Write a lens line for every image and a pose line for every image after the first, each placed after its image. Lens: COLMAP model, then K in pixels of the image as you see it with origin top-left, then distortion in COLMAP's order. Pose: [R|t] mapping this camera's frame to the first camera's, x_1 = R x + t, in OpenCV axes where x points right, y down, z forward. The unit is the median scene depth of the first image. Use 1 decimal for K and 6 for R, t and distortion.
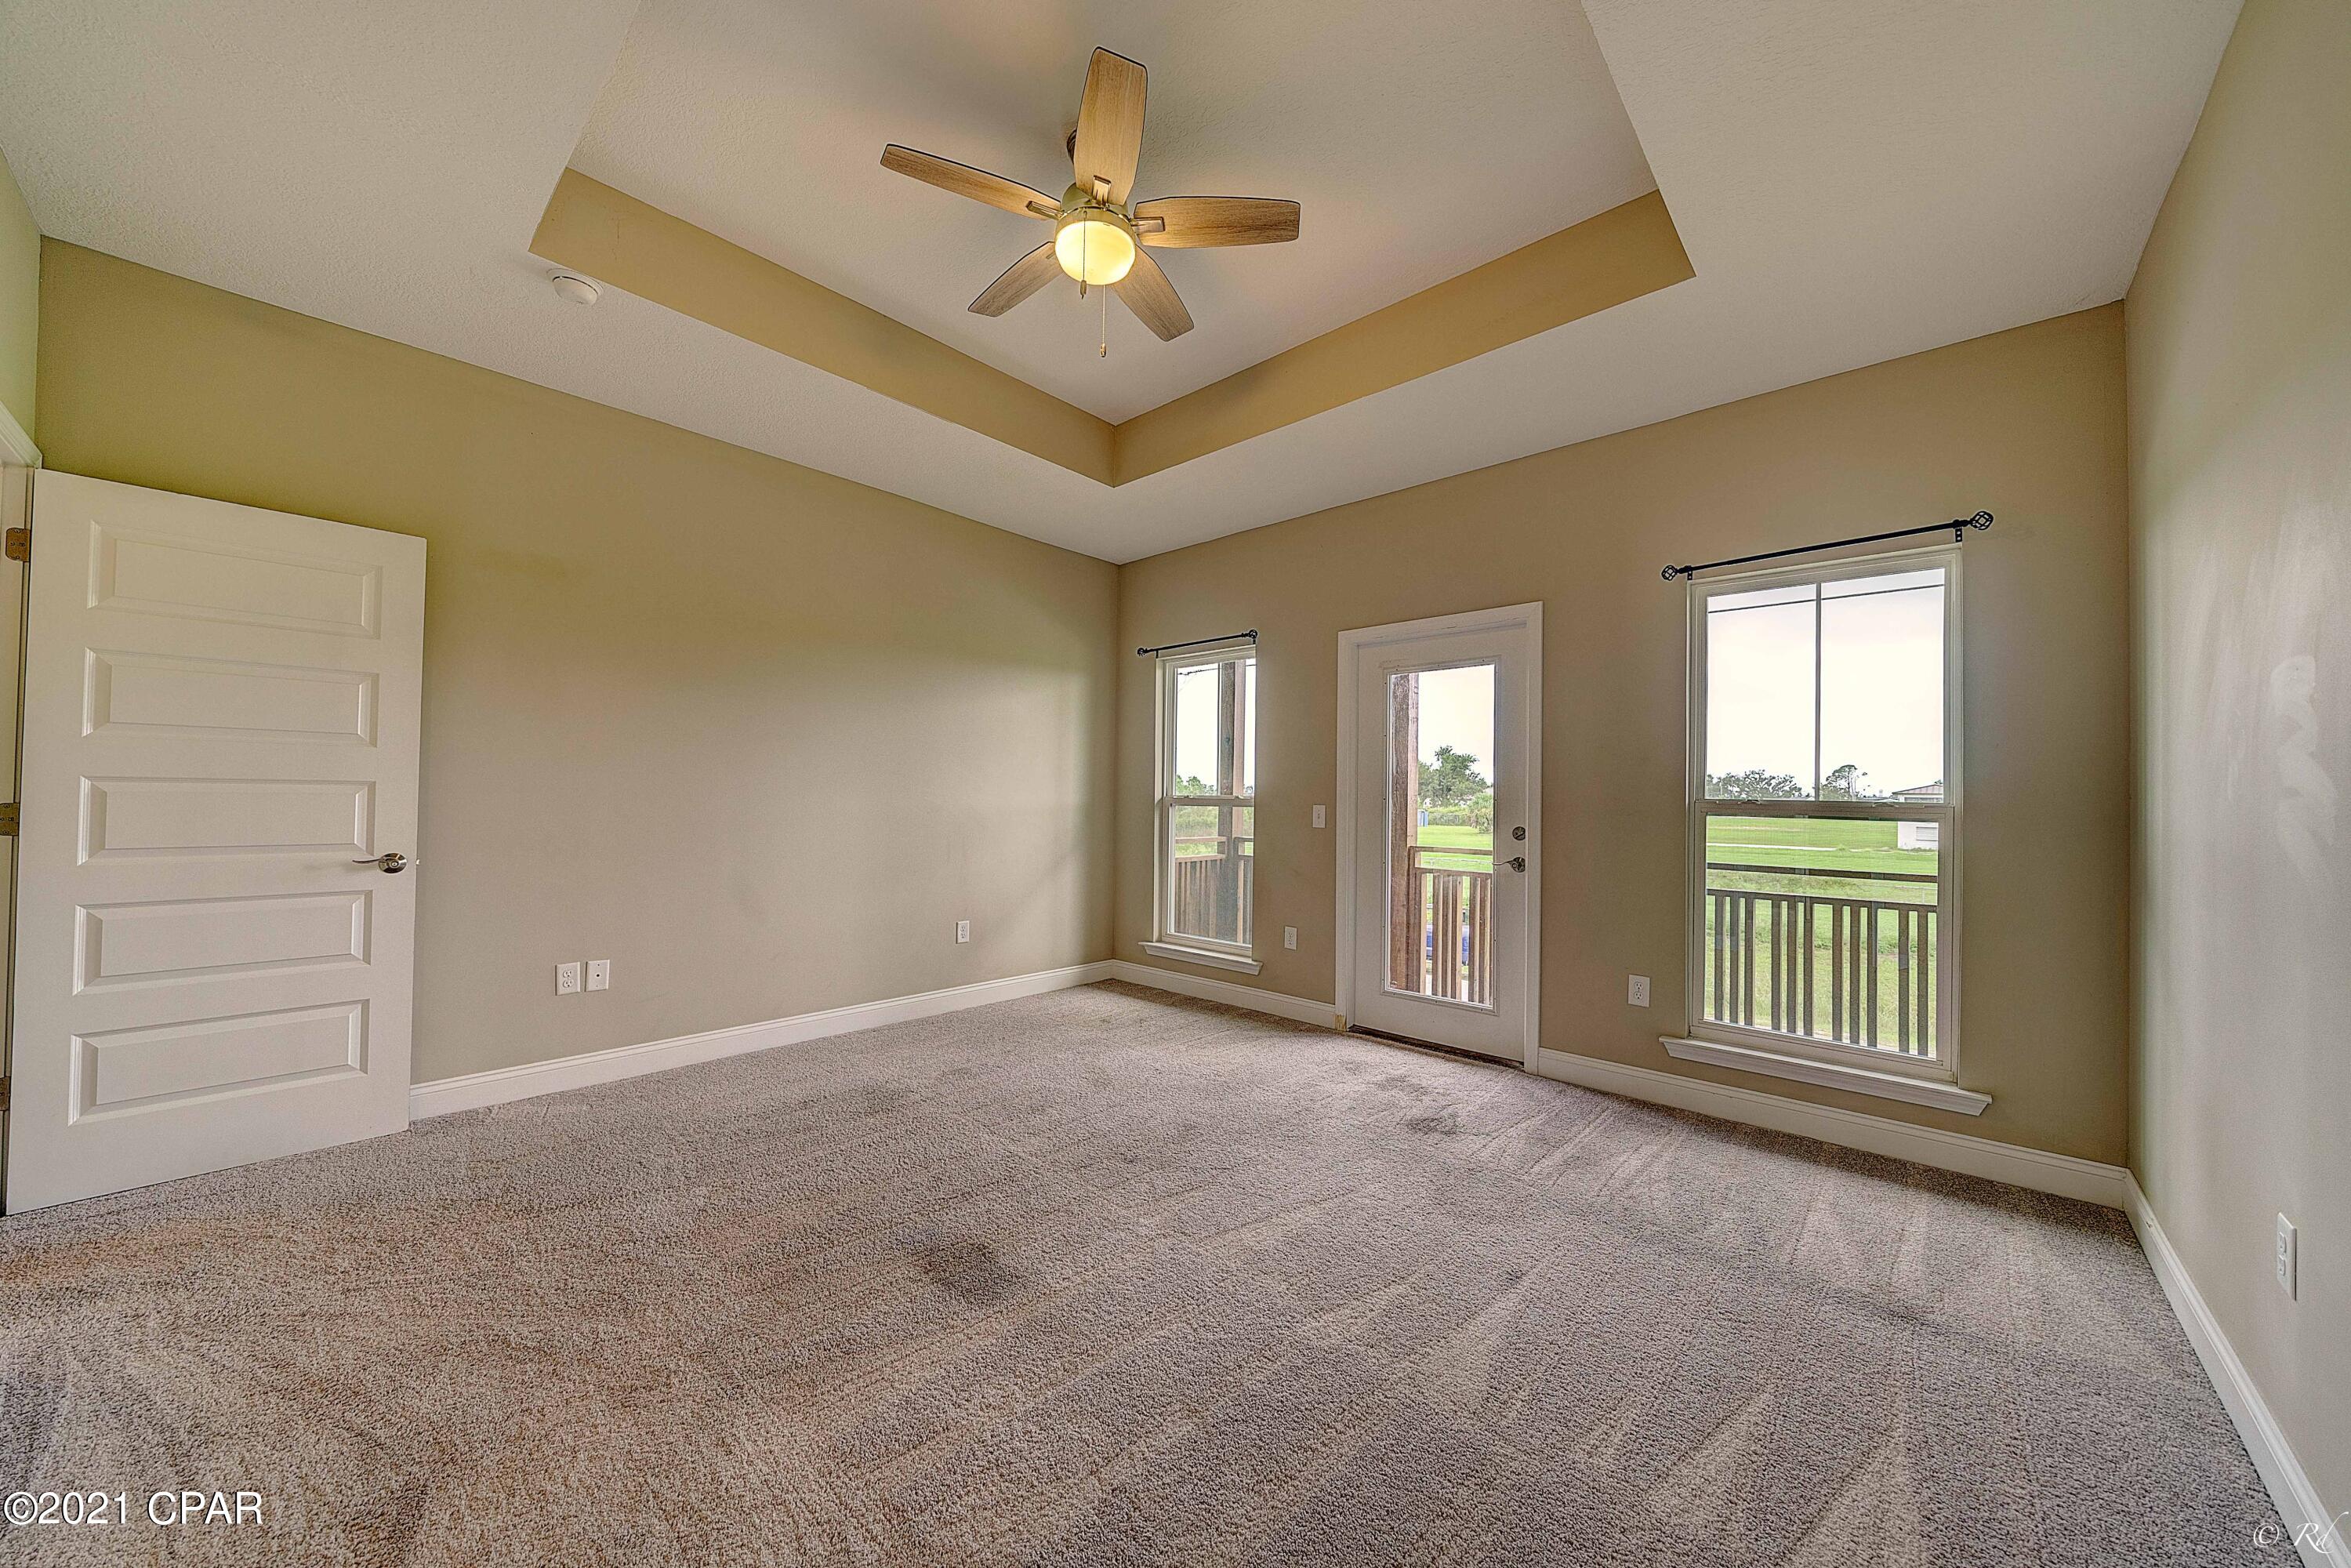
lens RADIAL K [[808.0, 0, 1176.9], [0, 808.0, 785.9], [0, 0, 1]] dist [-0.002723, -0.000597]
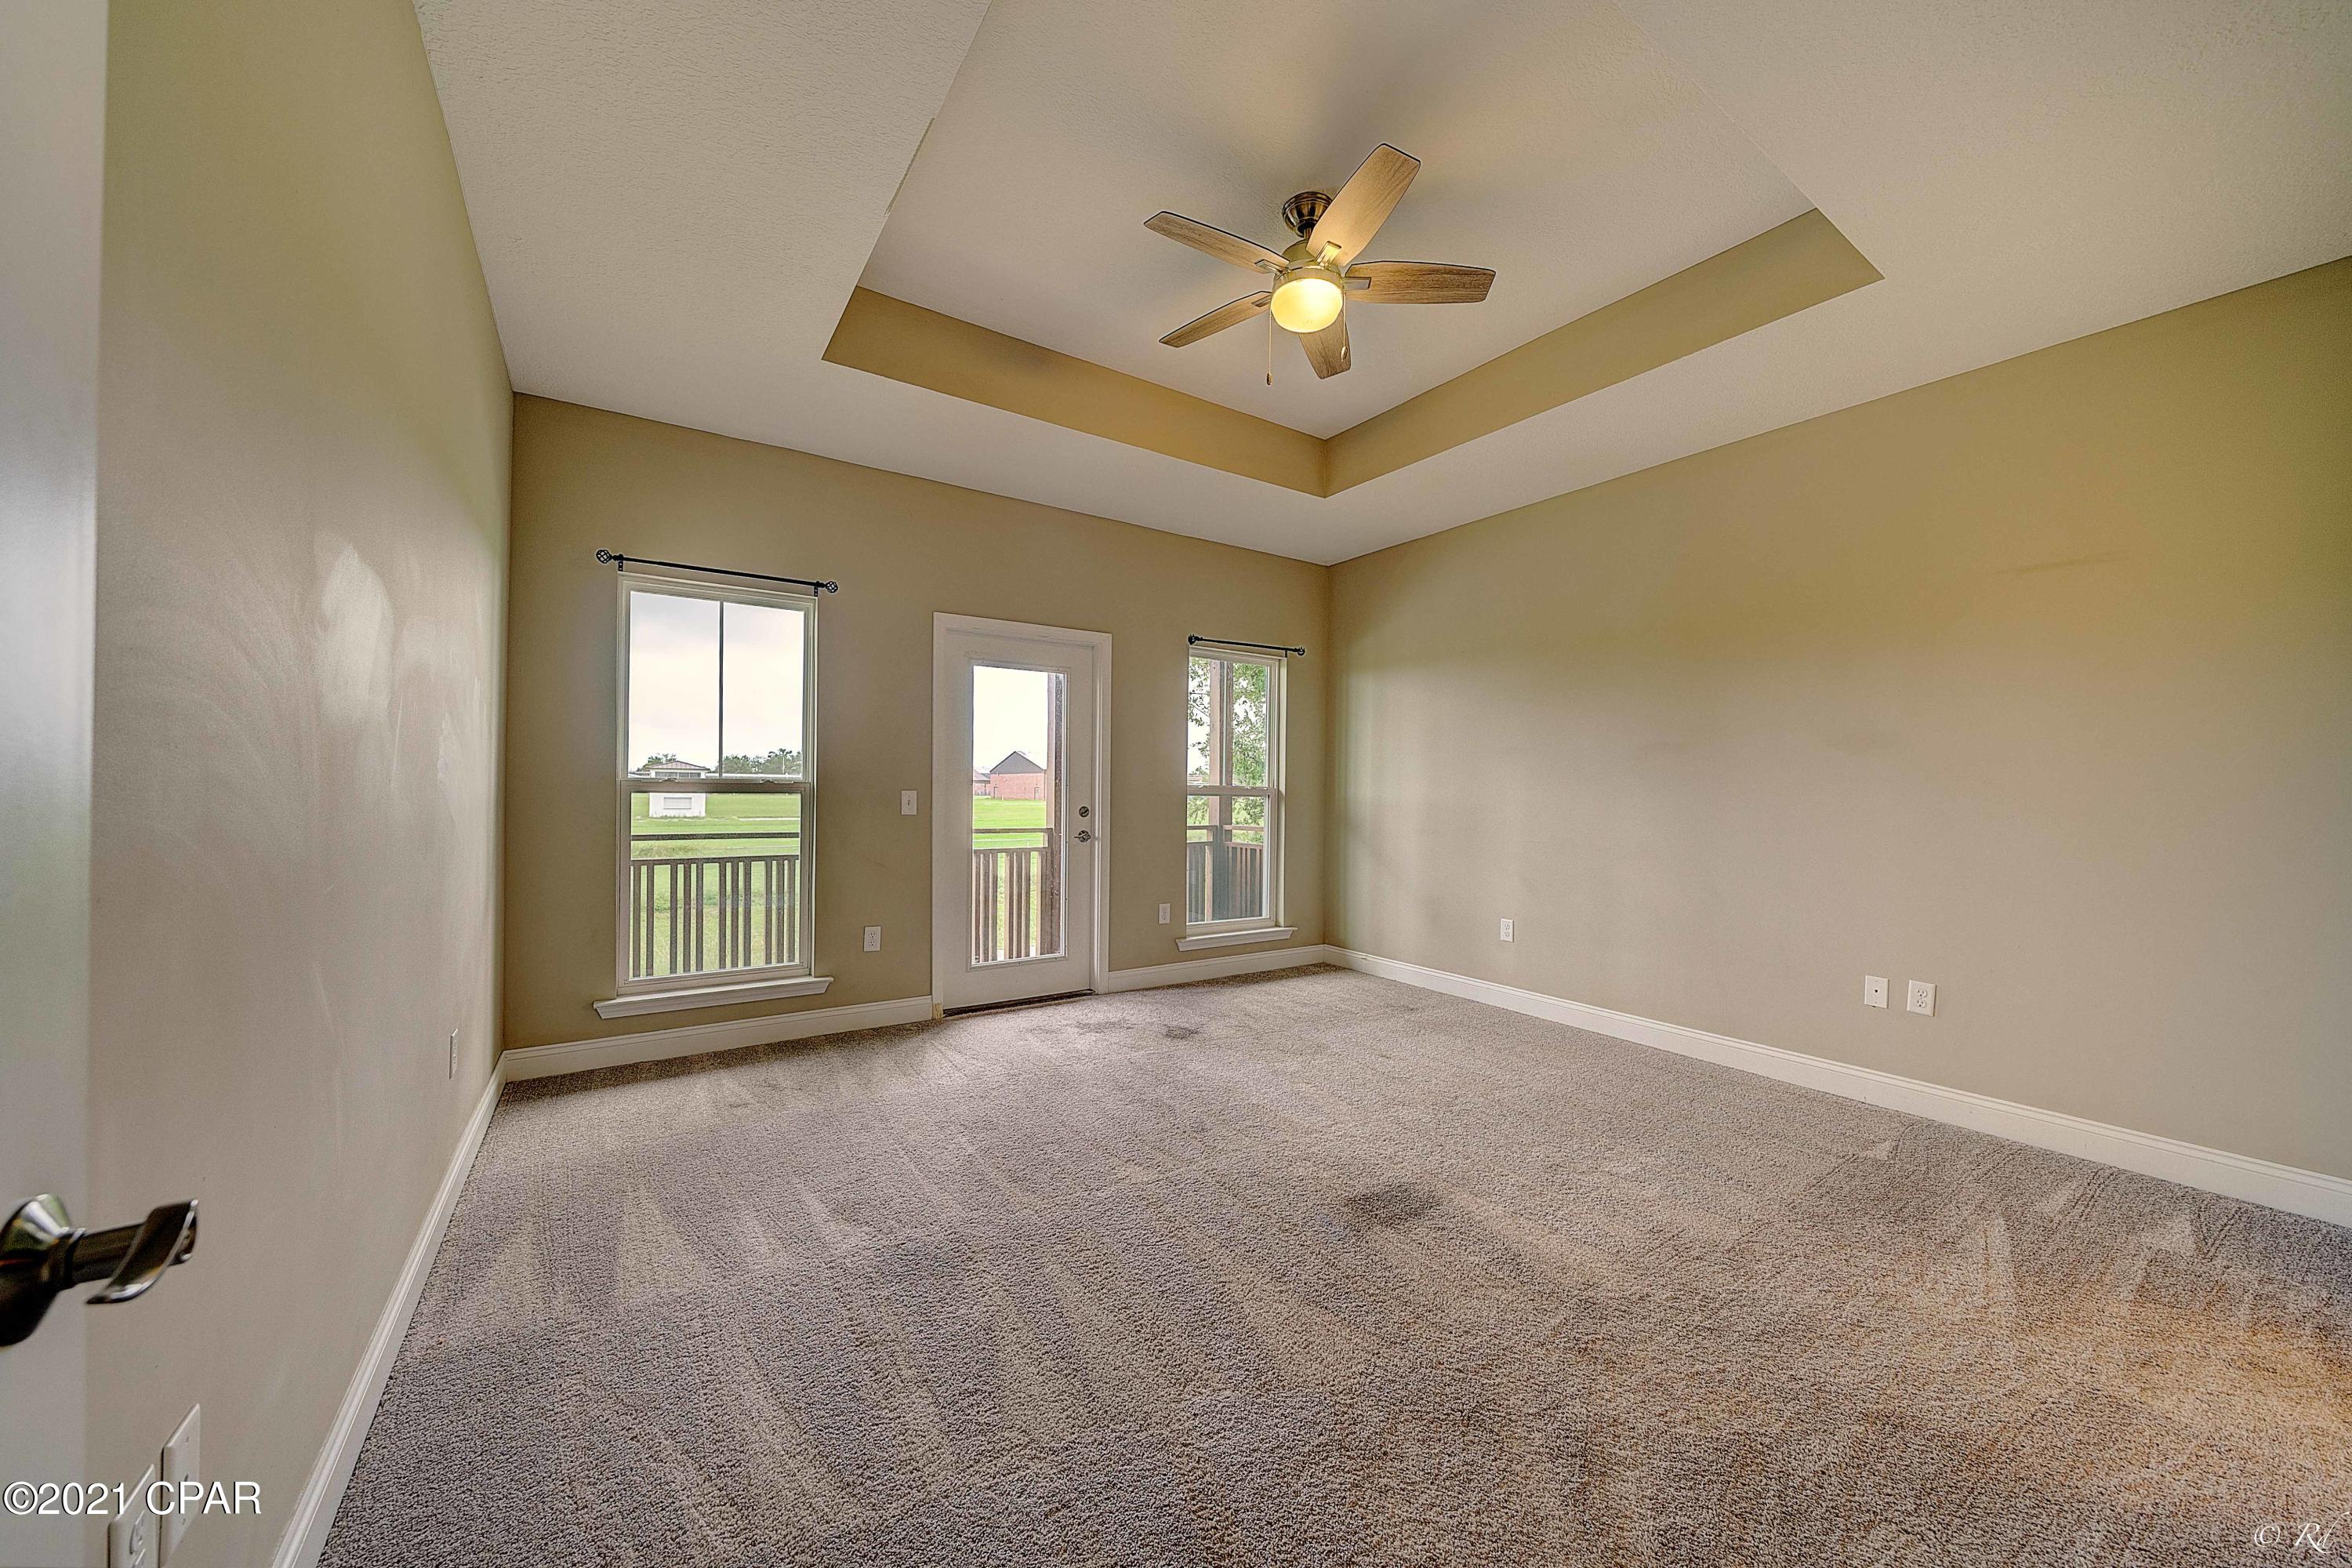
lens RADIAL K [[808.3, 0, 1170.4], [0, 808.3, 791.8], [0, 0, 1]] dist [-0.002723, -0.000597]
pose [[0.249229, -0.013668, 0.968348, -0.698157], [-0.026580, 0.999427, 0.020948, -0.002670], [-0.968080, -0.030960, 0.248723, 0.500353]]
